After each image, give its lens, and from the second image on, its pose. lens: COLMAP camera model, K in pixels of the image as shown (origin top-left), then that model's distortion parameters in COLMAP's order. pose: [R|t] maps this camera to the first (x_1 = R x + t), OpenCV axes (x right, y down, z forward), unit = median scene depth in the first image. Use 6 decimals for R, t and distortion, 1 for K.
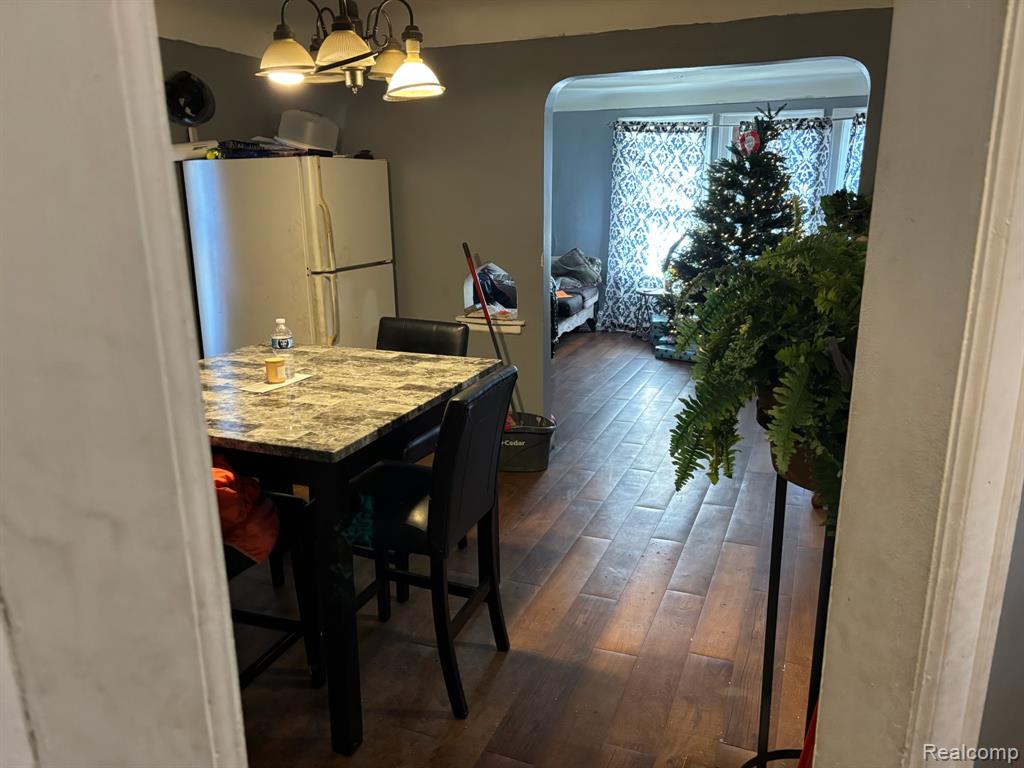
lens RADIAL K [[766.6, 0, 507.5], [0, 766.6, 382.3], [0, 0, 1]] dist [0.025782, -0.047575]
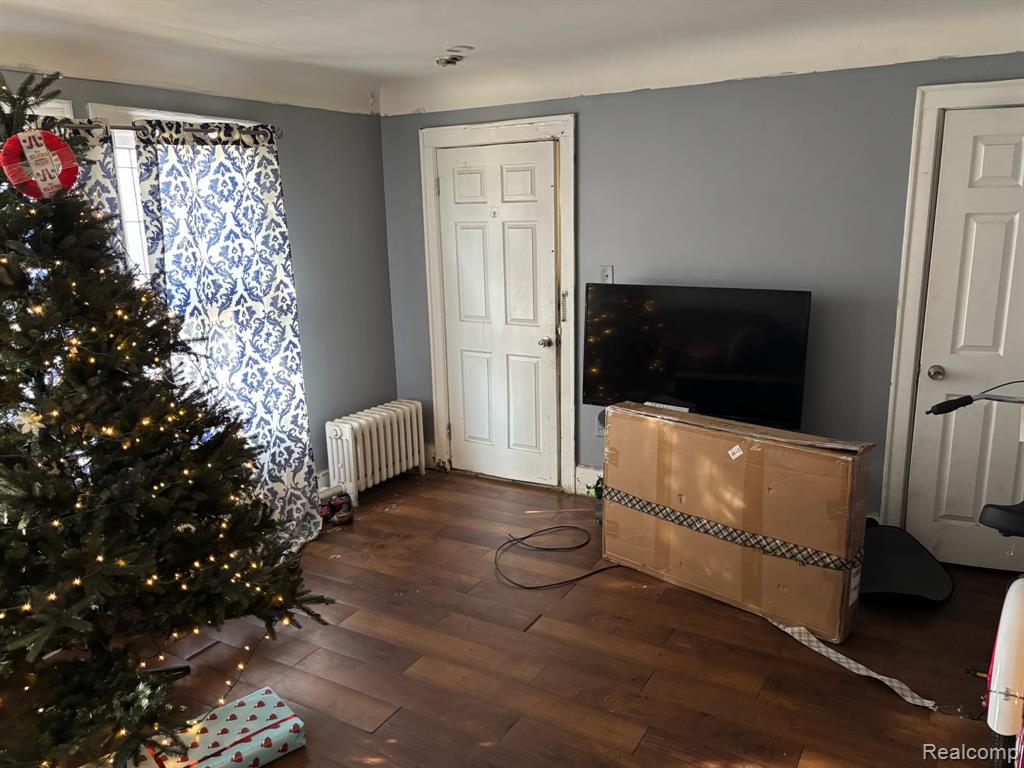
lens RADIAL K [[766.6, 0, 512.9], [0, 766.6, 386.4], [0, 0, 1]] dist [0.025782, -0.047575]
pose [[0.118890, -0.210358, 0.970368, -0.040714], [0.274779, 0.946101, 0.171431, -0.380595], [-0.954129, 0.246256, 0.170284, 1.337401]]
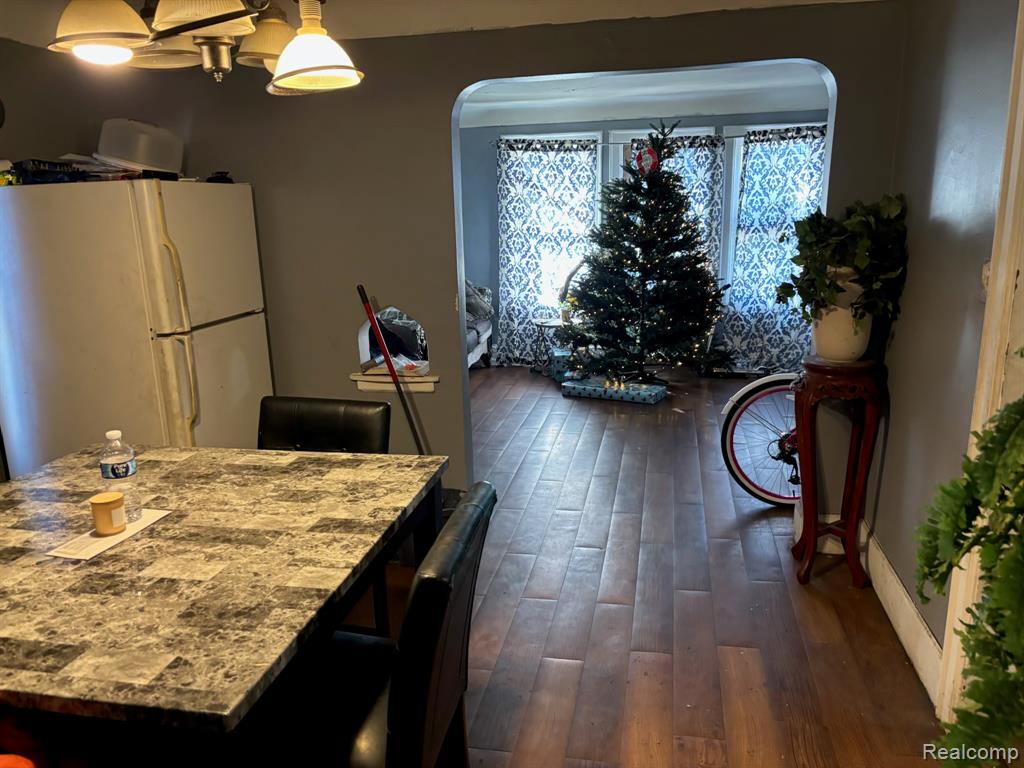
lens RADIAL K [[766.6, 0, 515.8], [0, 766.6, 386.3], [0, 0, 1]] dist [0.025782, -0.047575]
pose [[0.980817, -0.058789, 0.185855, -0.055352], [0.062651, 0.997923, -0.014974, -0.060065], [-0.184588, 0.026331, 0.982463, 0.204789]]
